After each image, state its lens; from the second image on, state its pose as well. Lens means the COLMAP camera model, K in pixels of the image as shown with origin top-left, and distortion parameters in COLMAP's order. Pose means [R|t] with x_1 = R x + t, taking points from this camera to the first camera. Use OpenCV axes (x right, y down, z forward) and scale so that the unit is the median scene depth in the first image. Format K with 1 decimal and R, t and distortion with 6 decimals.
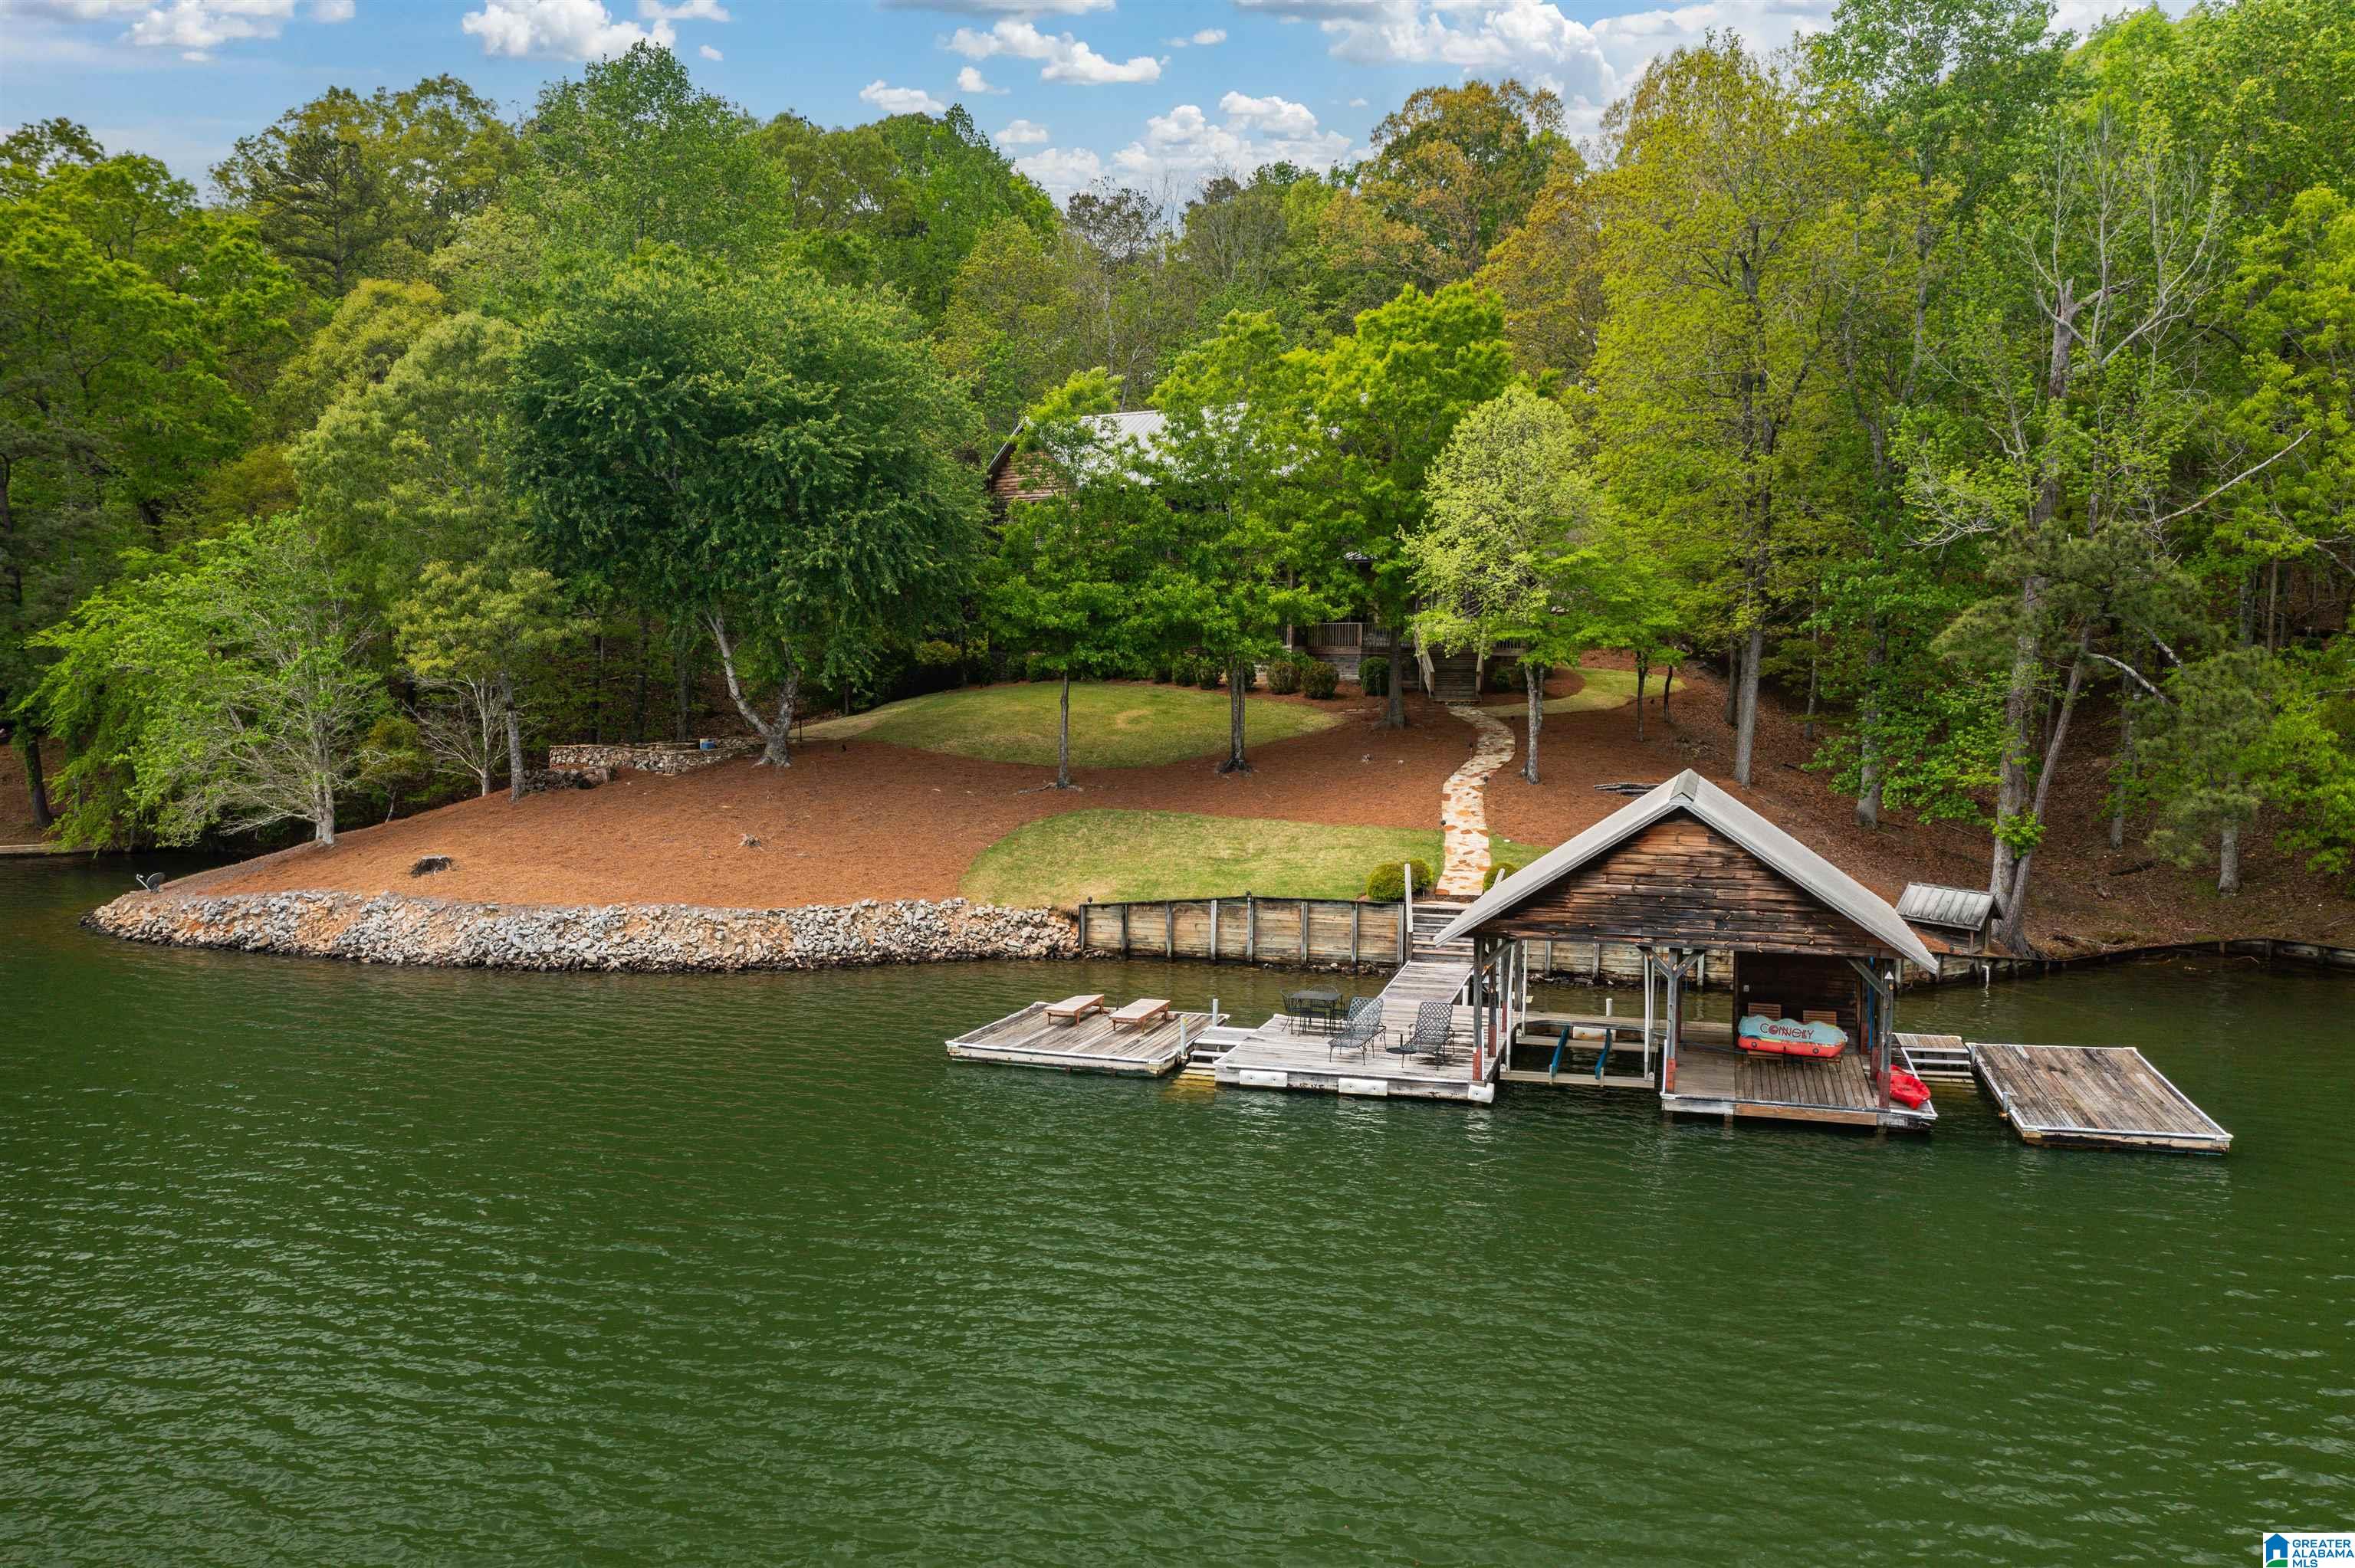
lens RADIAL K [[1856.5, 0, 1186.3], [0, 1856.5, 801.7], [0, 0, 1]] dist [-0.023137, 0.004158]
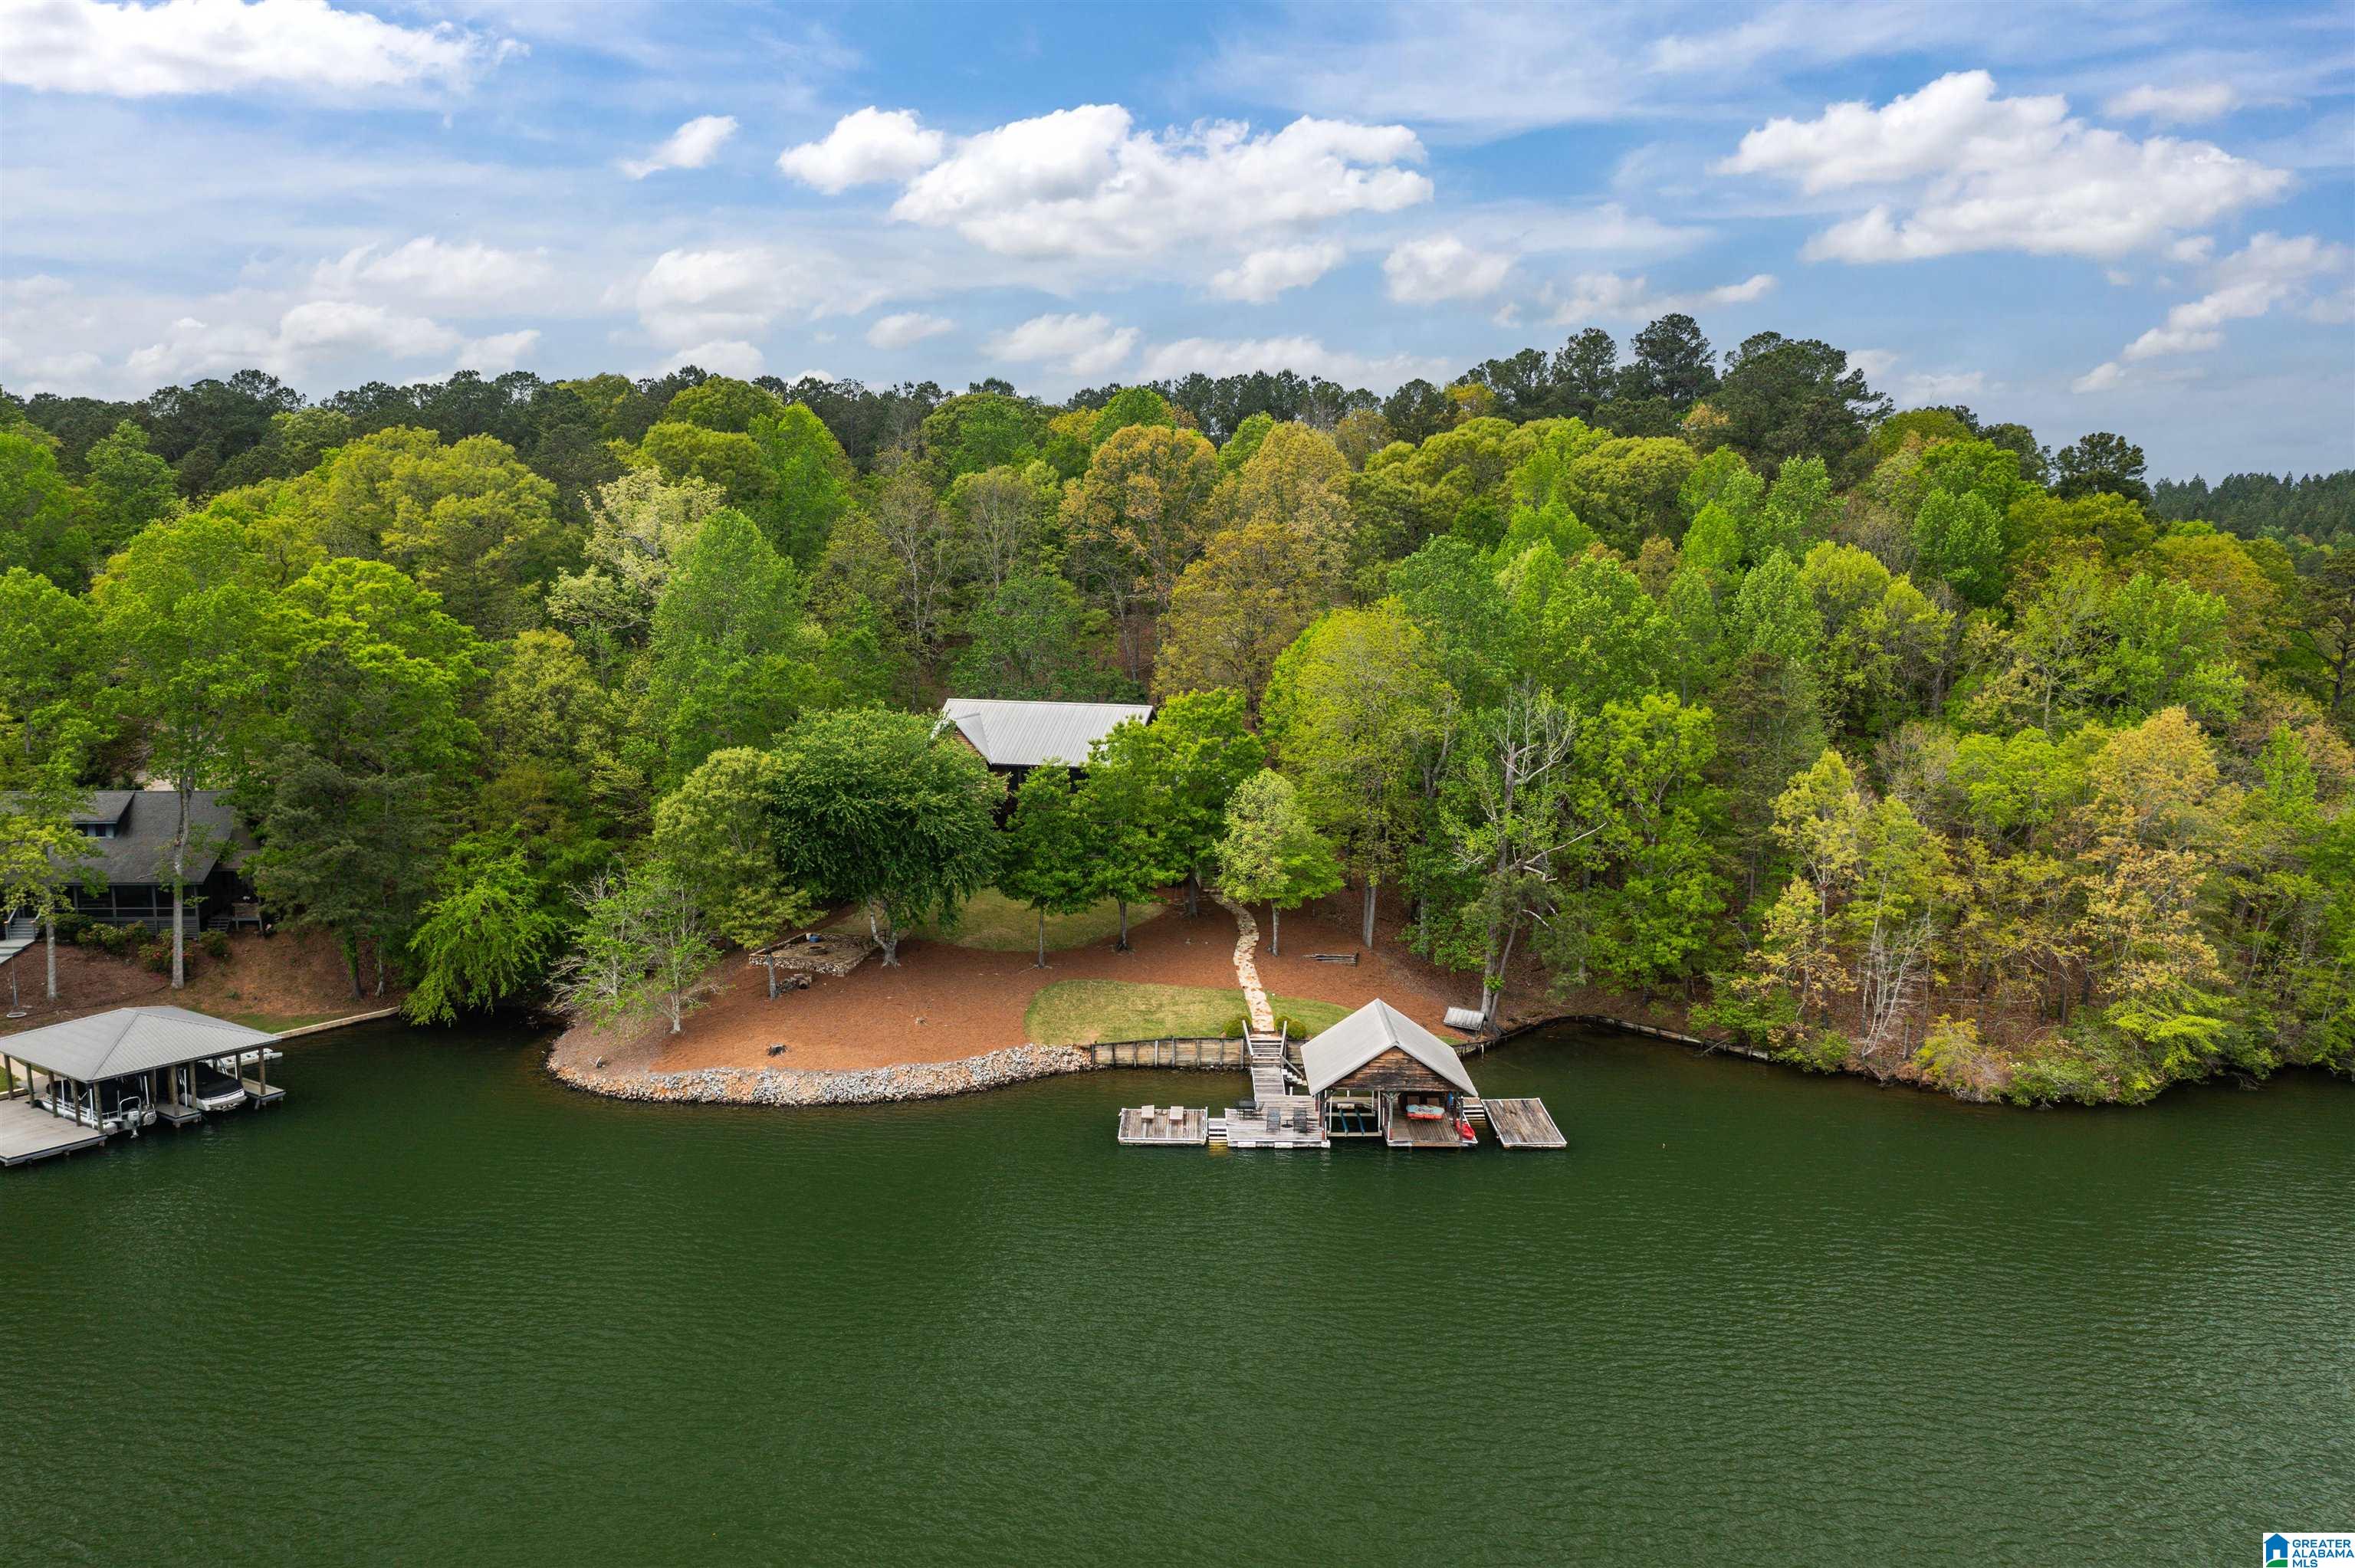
lens RADIAL K [[1859.6, 0, 1185.0], [0, 1859.6, 800.8], [0, 0, 1]] dist [-0.012035, -0.011330]
pose [[0.961403, -0.042271, 0.271879, -0.528895], [0.022252, 0.996837, 0.076299, -0.389300], [-0.274244, -0.067304, 0.959302, -1.077364]]
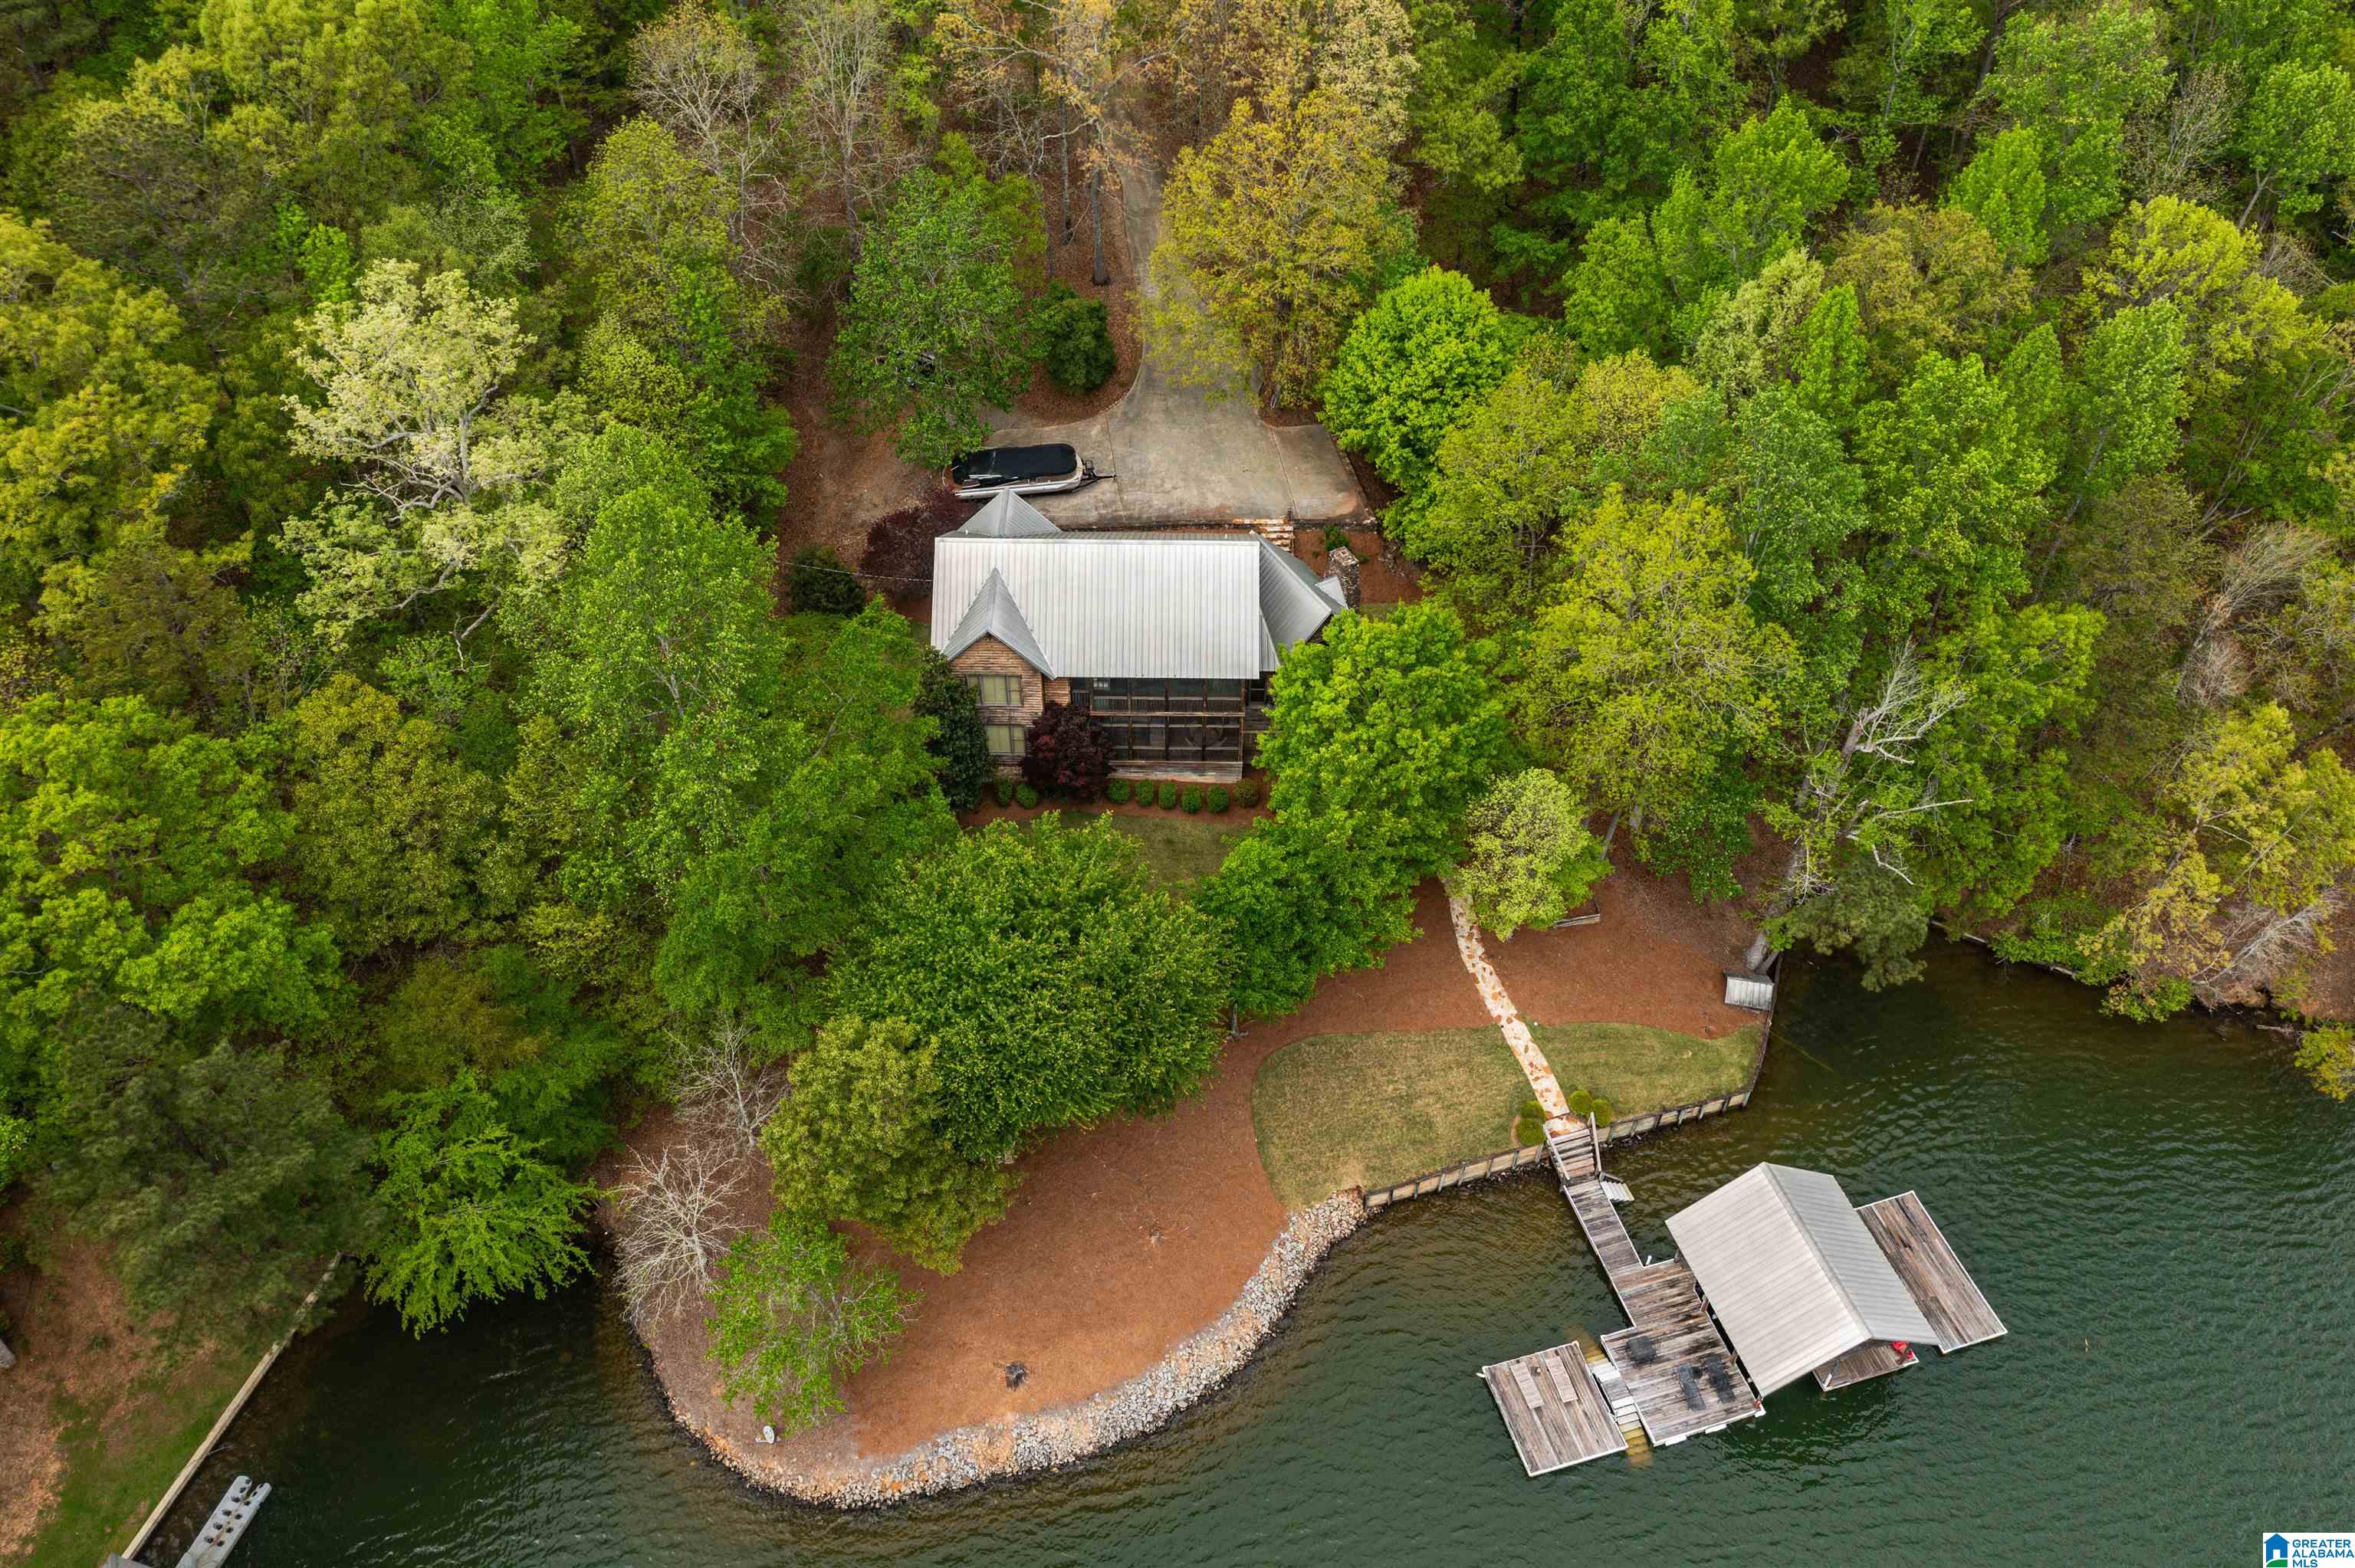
lens RADIAL K [[1859.6, 0, 1185.0], [0, 1859.6, 800.8], [0, 0, 1]] dist [-0.012035, -0.011330]
pose [[0.838604, -0.388547, 0.381804, -0.700745], [0.038566, 0.741479, 0.669866, -1.349479], [-0.543374, -0.547028, 0.636793, 0.216676]]
